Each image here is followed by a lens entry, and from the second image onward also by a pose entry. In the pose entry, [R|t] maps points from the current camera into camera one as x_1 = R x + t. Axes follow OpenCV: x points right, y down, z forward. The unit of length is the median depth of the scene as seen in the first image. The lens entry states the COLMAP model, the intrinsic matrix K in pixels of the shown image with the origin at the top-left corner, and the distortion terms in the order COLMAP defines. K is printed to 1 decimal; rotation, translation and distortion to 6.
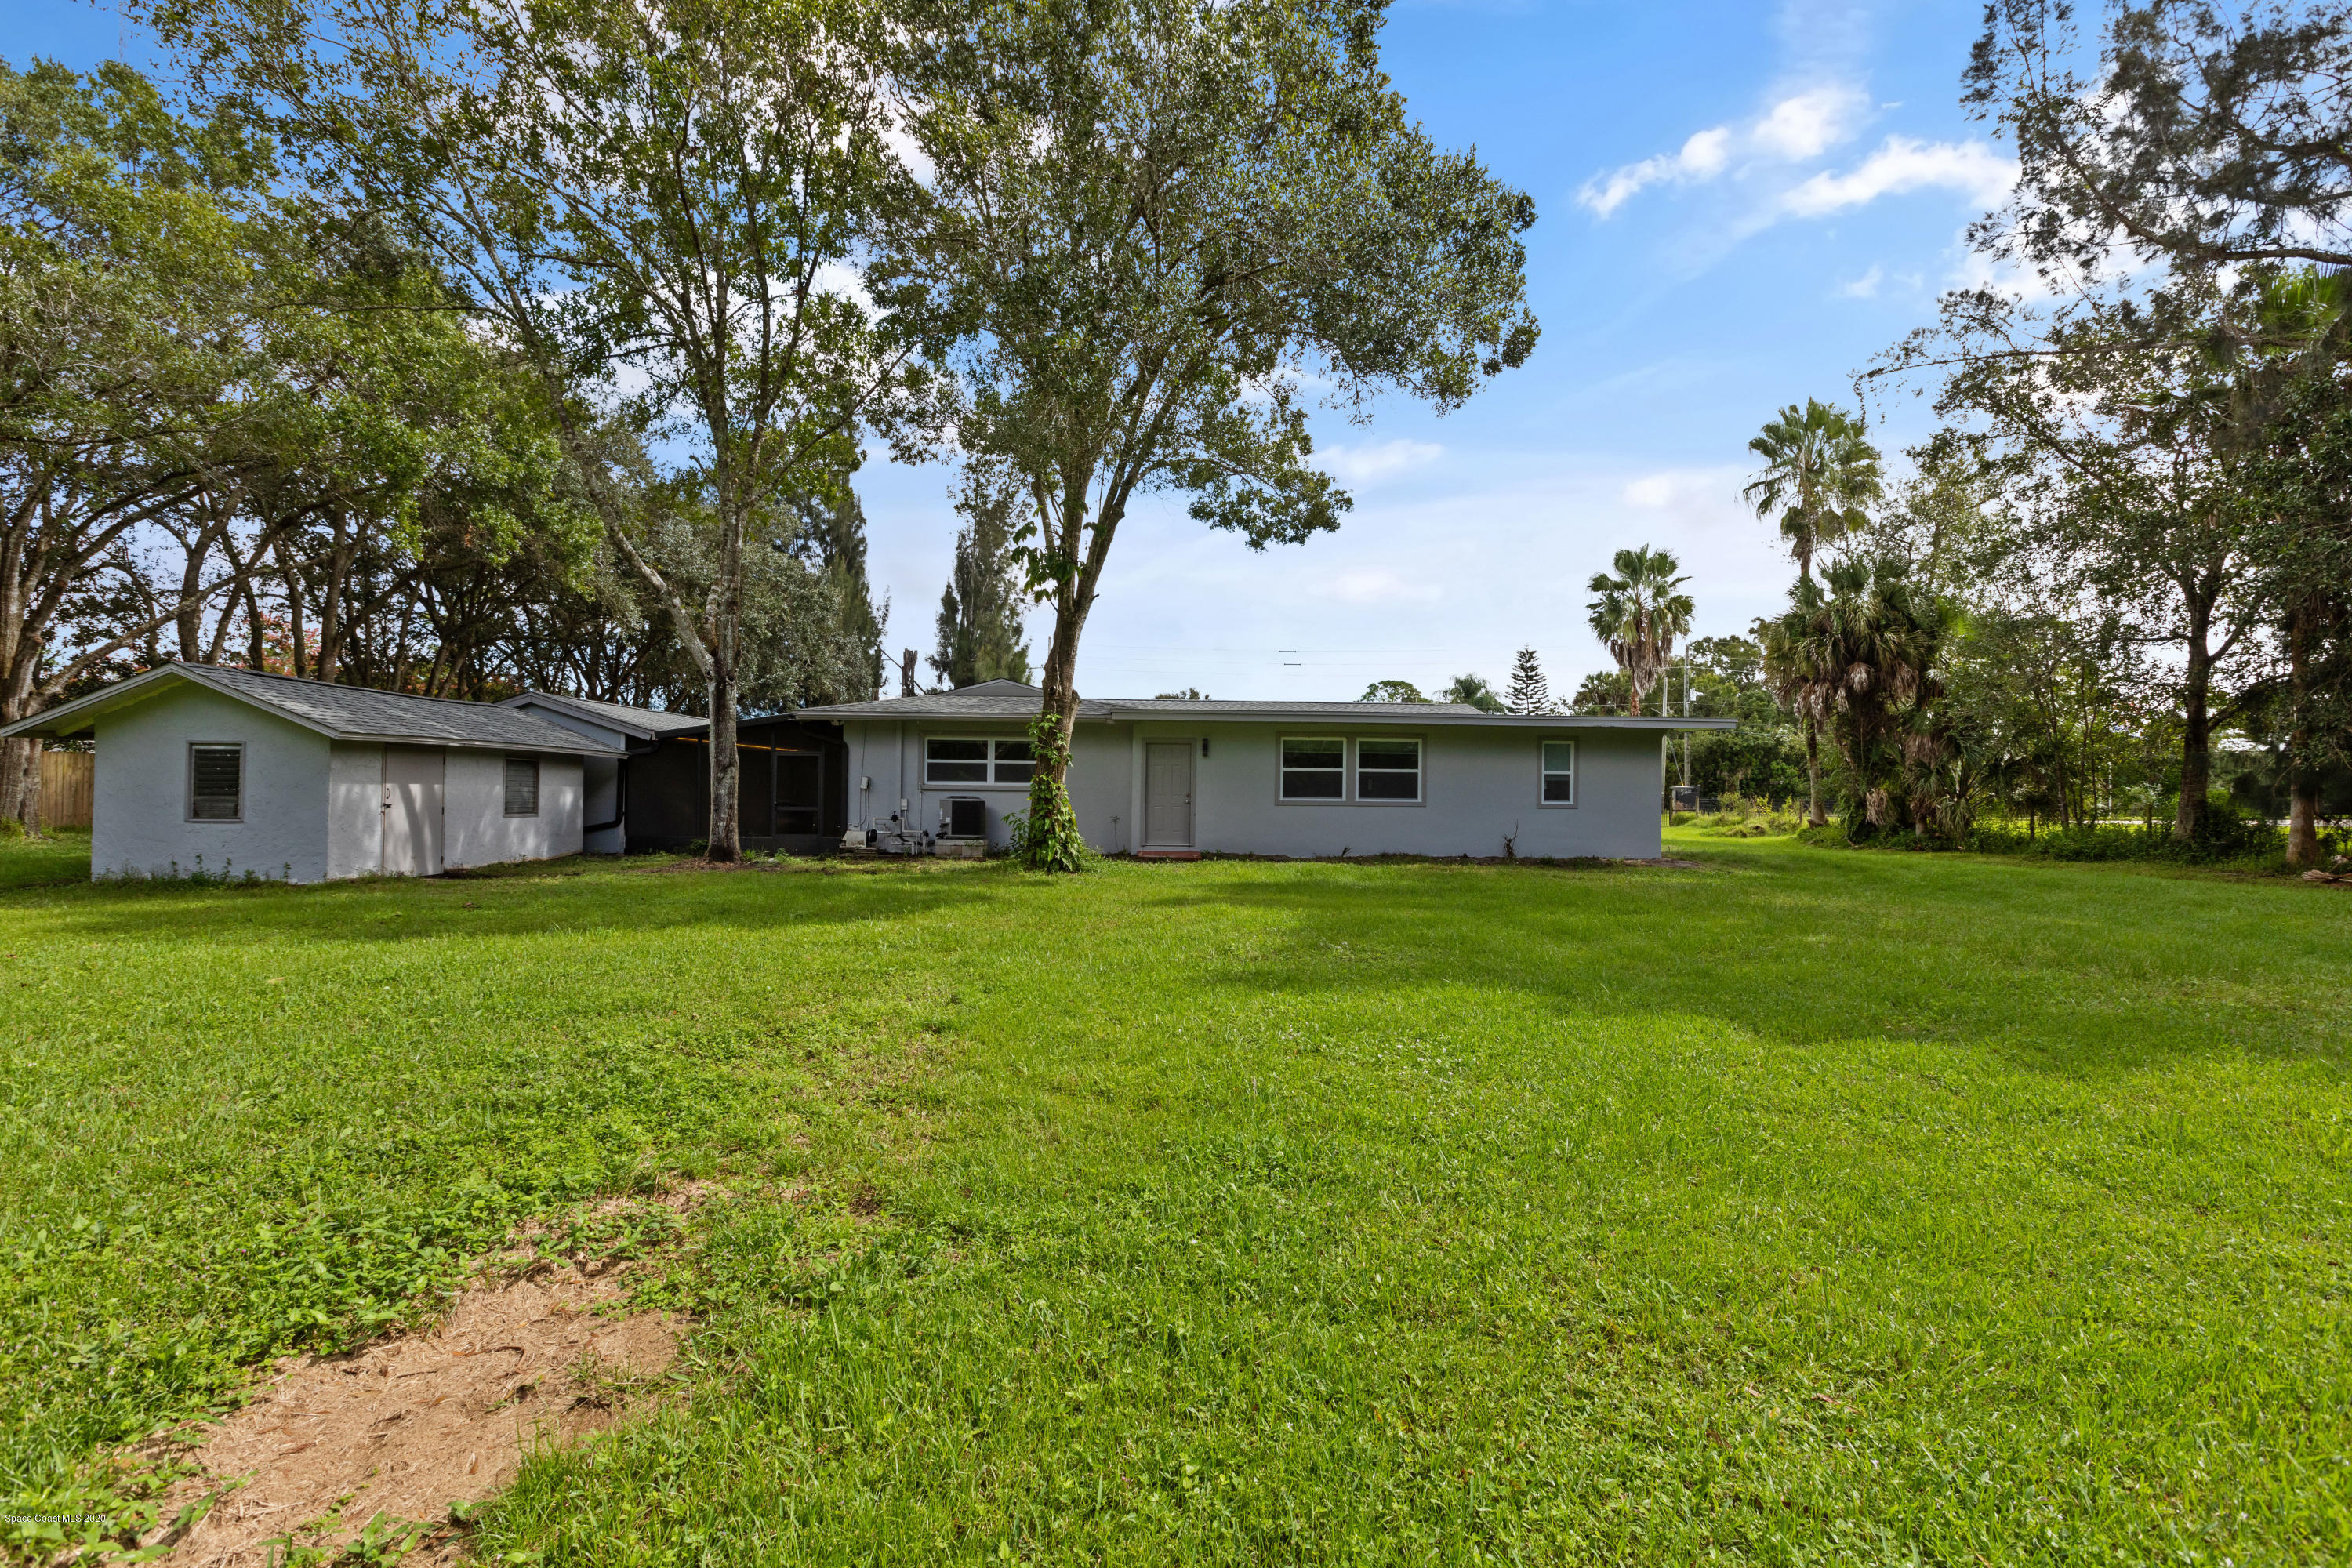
lens RADIAL K [[1054.5, 0, 1161.8], [0, 1054.5, 786.6], [0, 0, 1]] dist [-0.000833, -0.000075]
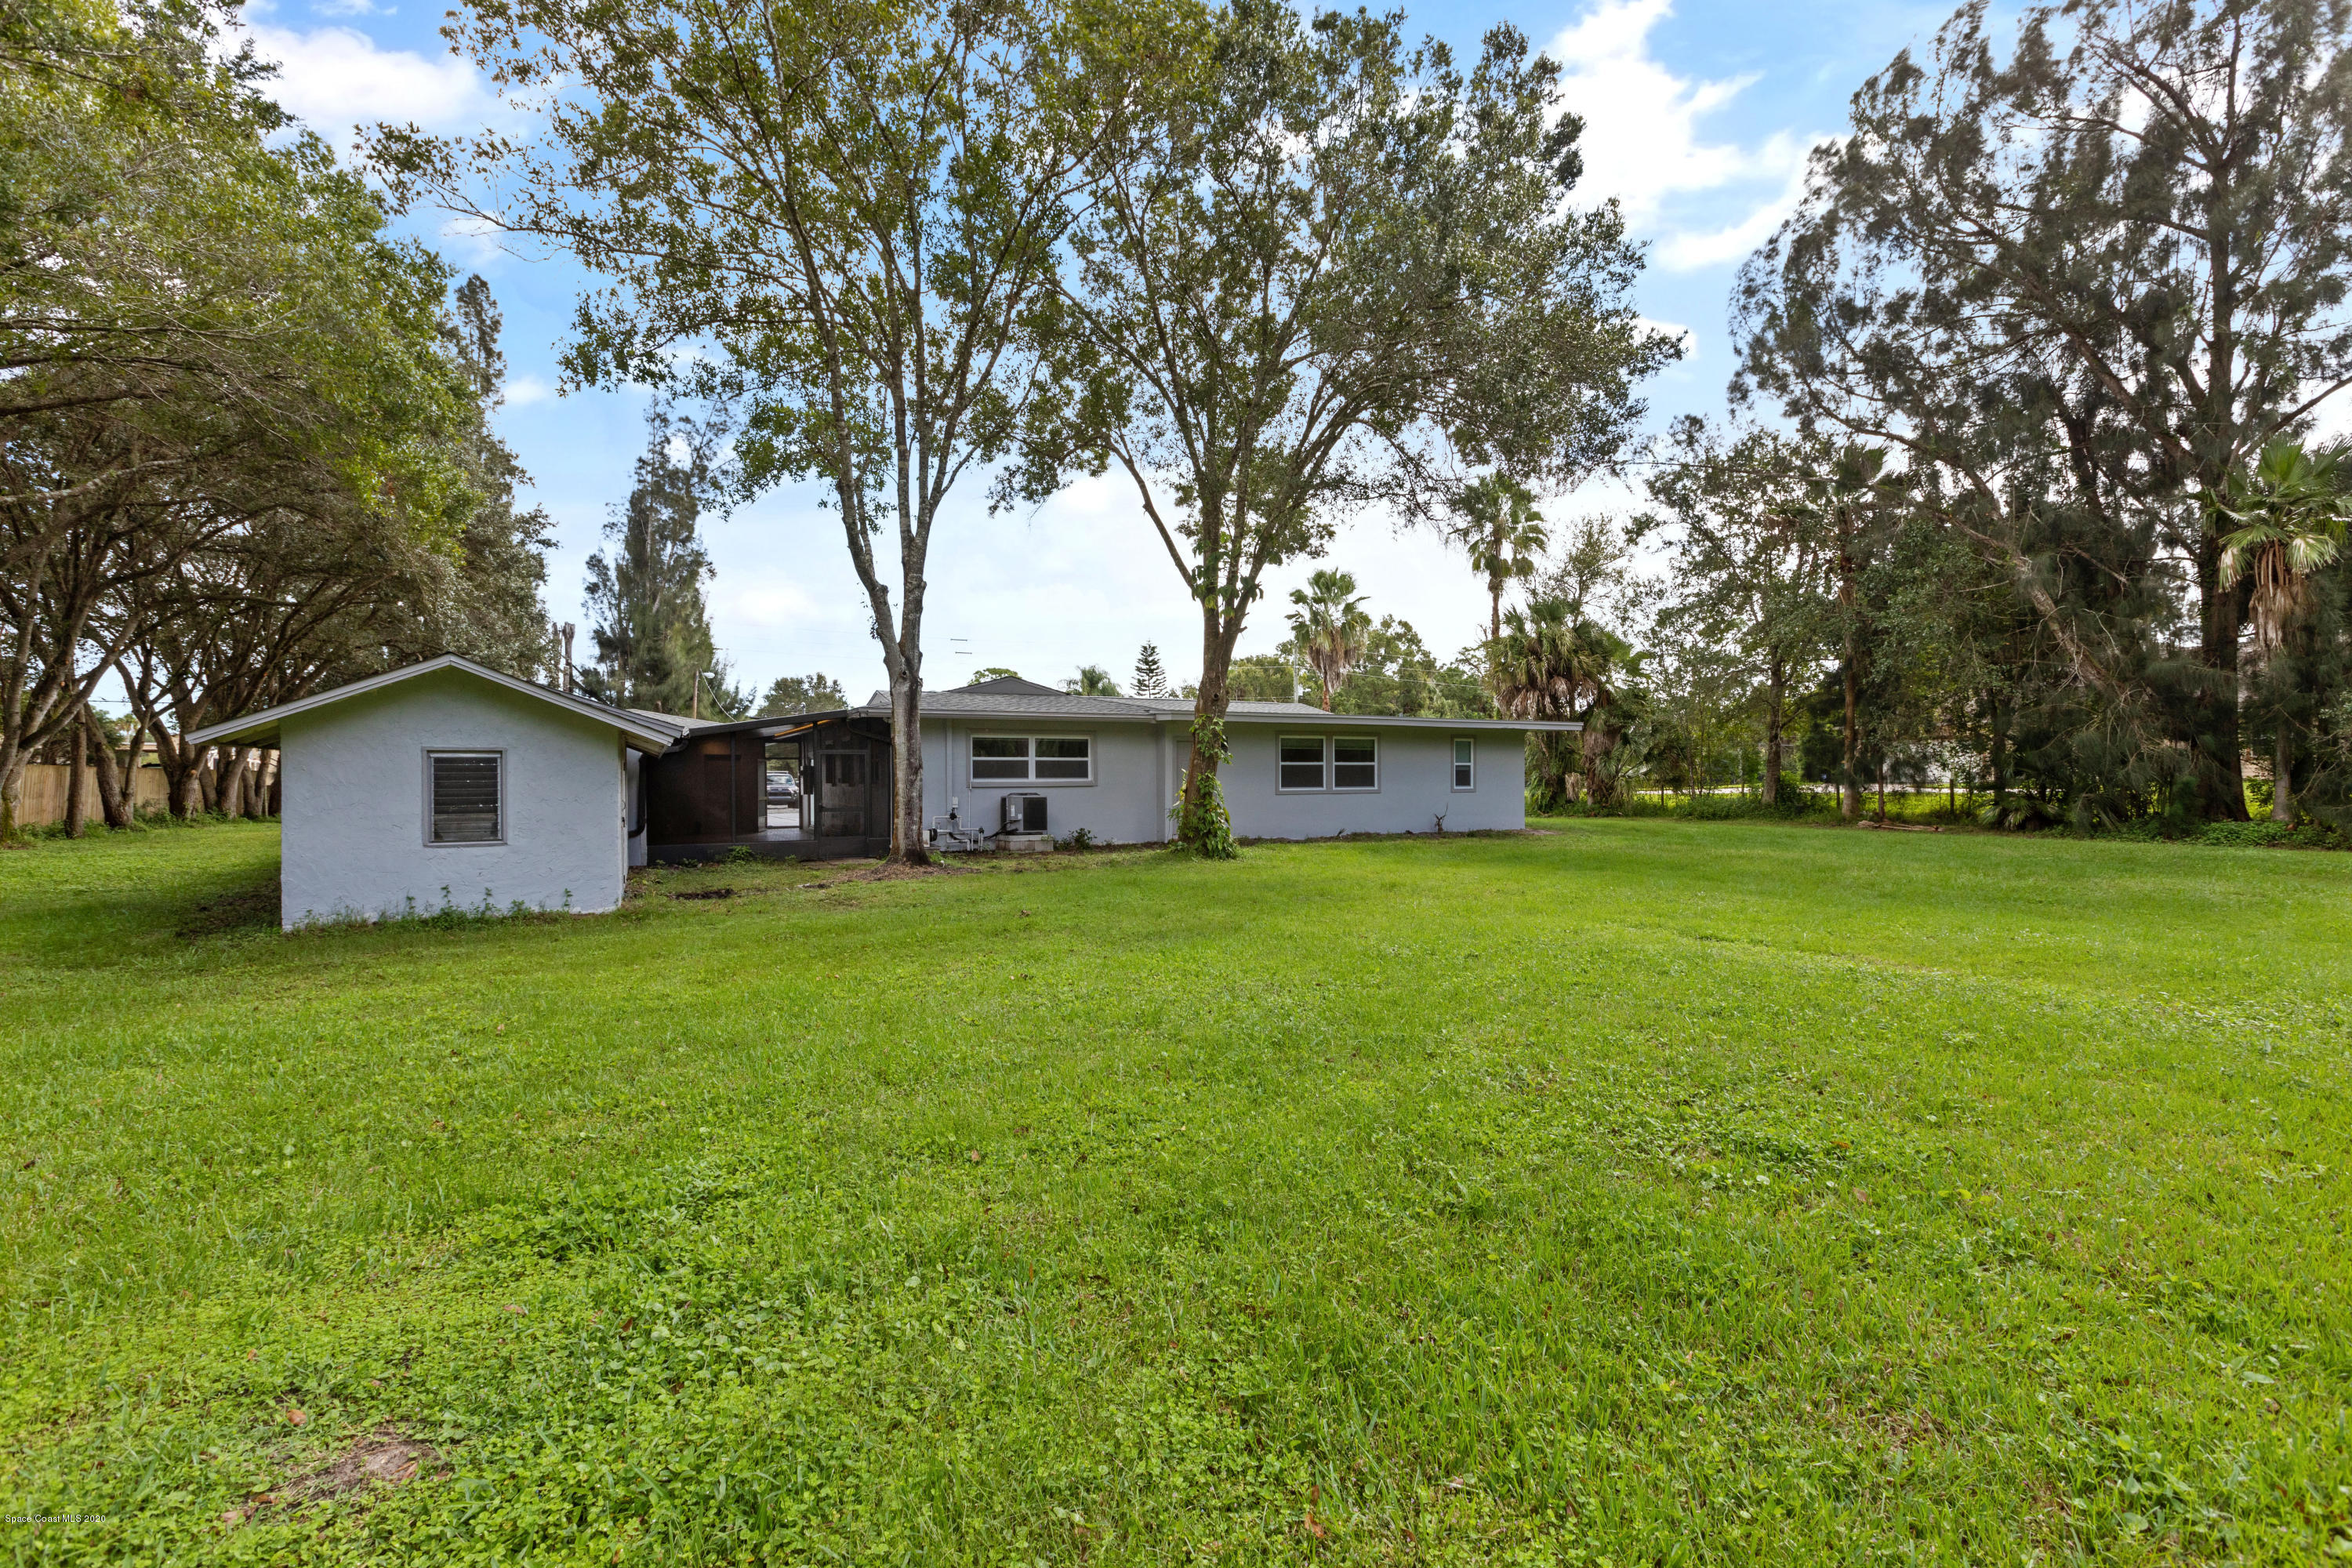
lens RADIAL K [[1068.4, 0, 1174.7], [0, 1068.4, 782.4], [0, 0, 1]] dist [-0.001881, 0.000230]
pose [[0.896890, -0.018413, 0.441871, -0.498450], [0.013800, 0.999812, 0.013653, -0.012852], [-0.442039, -0.006148, 0.896975, 0.002268]]
